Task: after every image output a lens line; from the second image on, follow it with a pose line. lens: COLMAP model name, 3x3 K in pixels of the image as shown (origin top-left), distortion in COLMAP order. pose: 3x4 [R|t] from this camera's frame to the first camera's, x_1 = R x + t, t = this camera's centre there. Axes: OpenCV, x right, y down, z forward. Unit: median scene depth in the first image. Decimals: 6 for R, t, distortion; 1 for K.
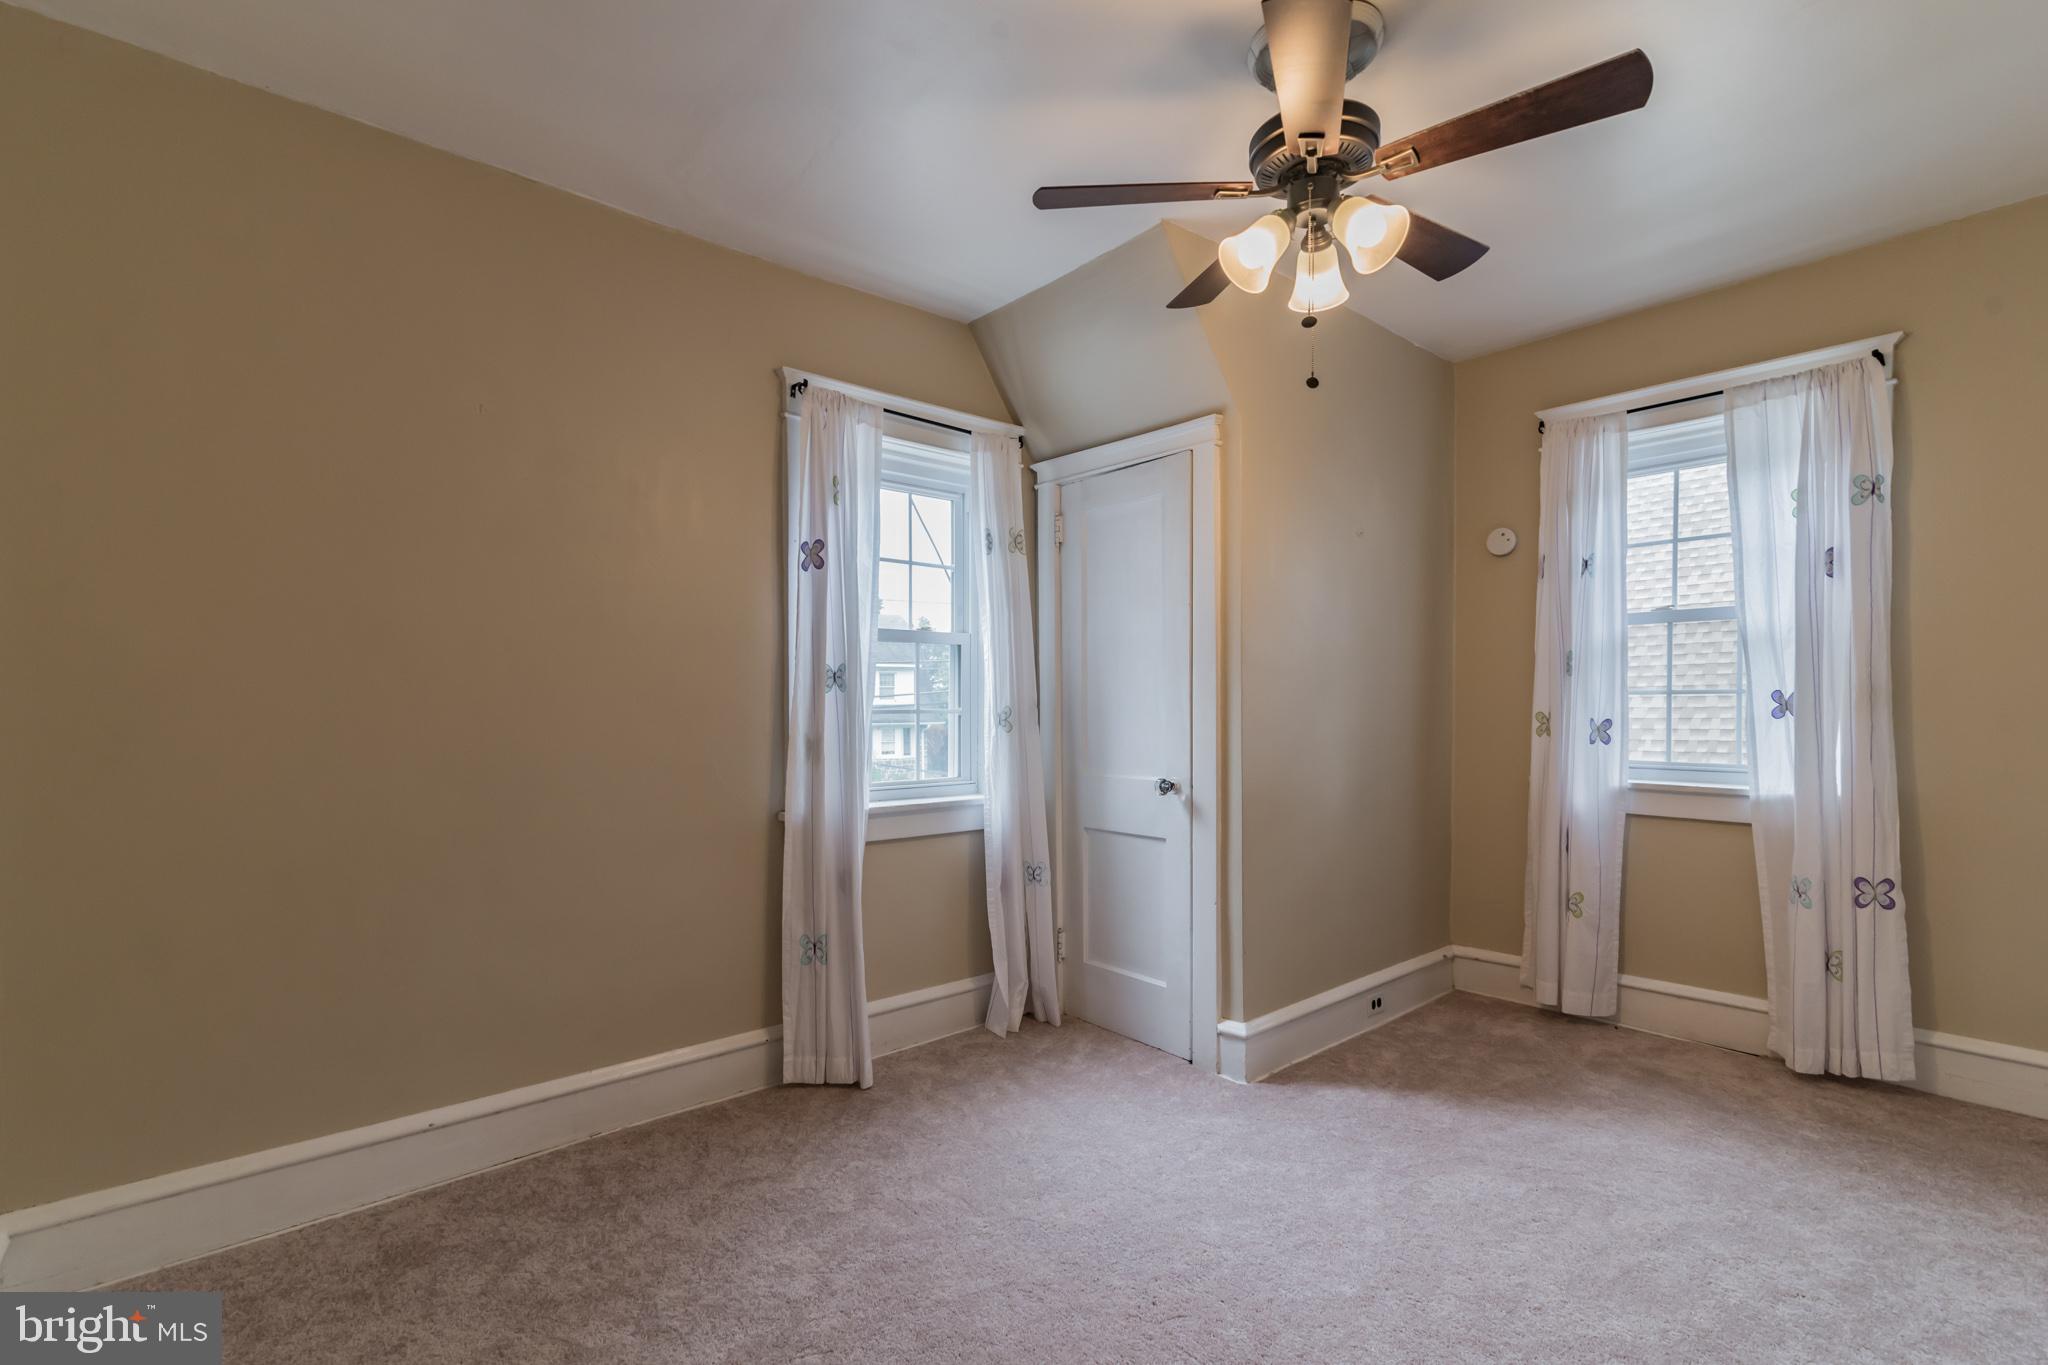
lens RADIAL K [[918.2, 0, 1024.0], [0, 918.2, 682.5], [0, 0, 1]] dist [0.000220, 0.000116]
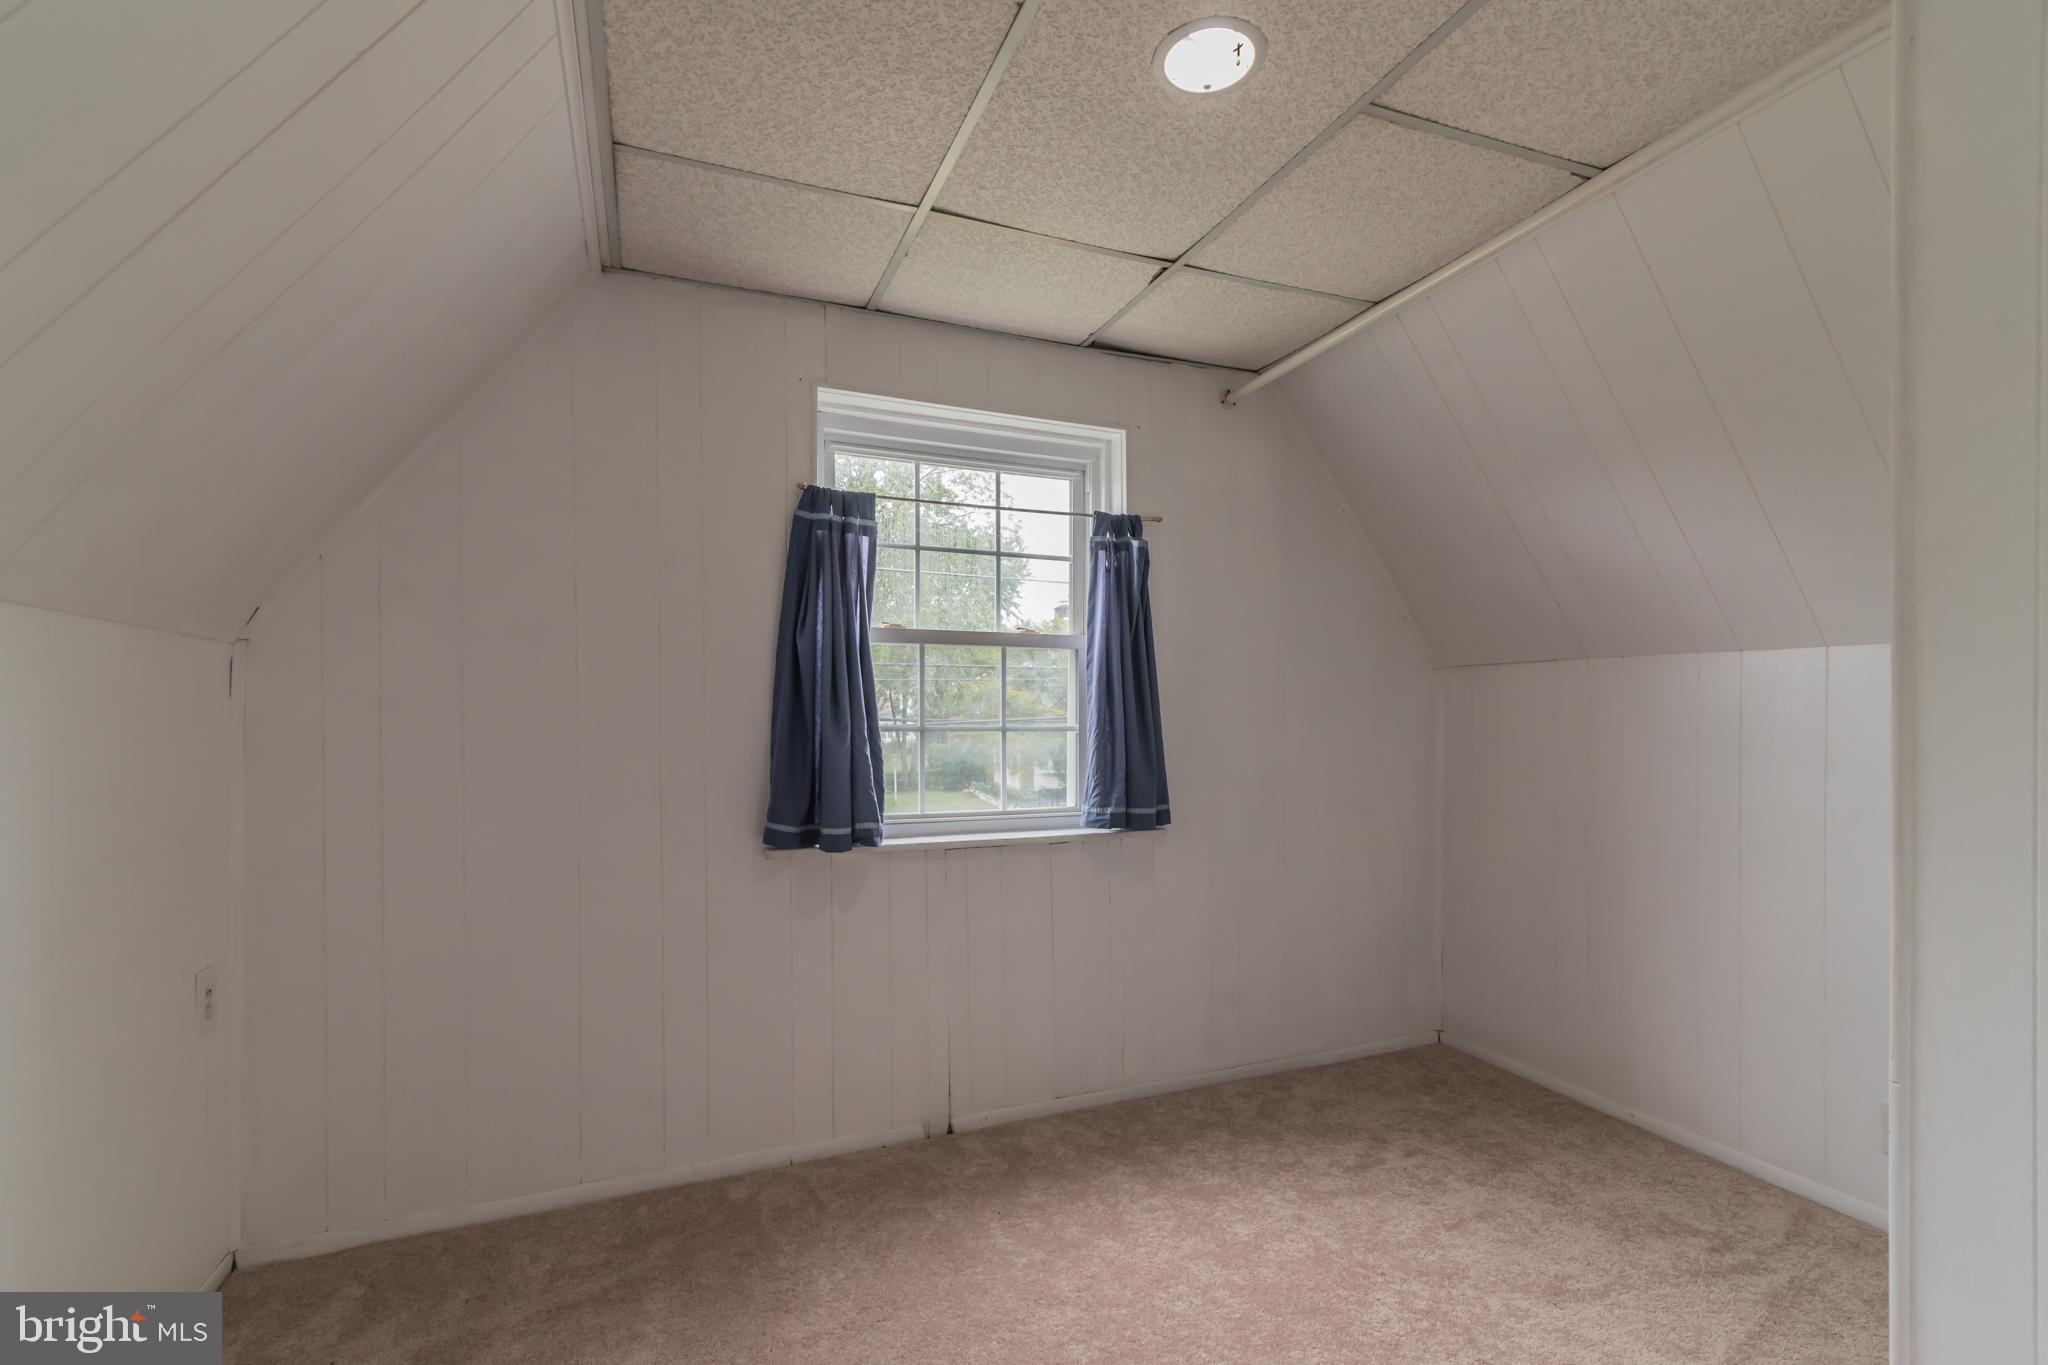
lens RADIAL K [[918.2, 0, 1024.0], [0, 918.2, 682.5], [0, 0, 1]] dist [0.000220, 0.000116]
pose [[0.946037, -0.003671, -0.324037, 0.187353], [0.001336, 0.999972, -0.007429, -0.005079], [0.324055, 0.006595, 0.946015, 0.222775]]
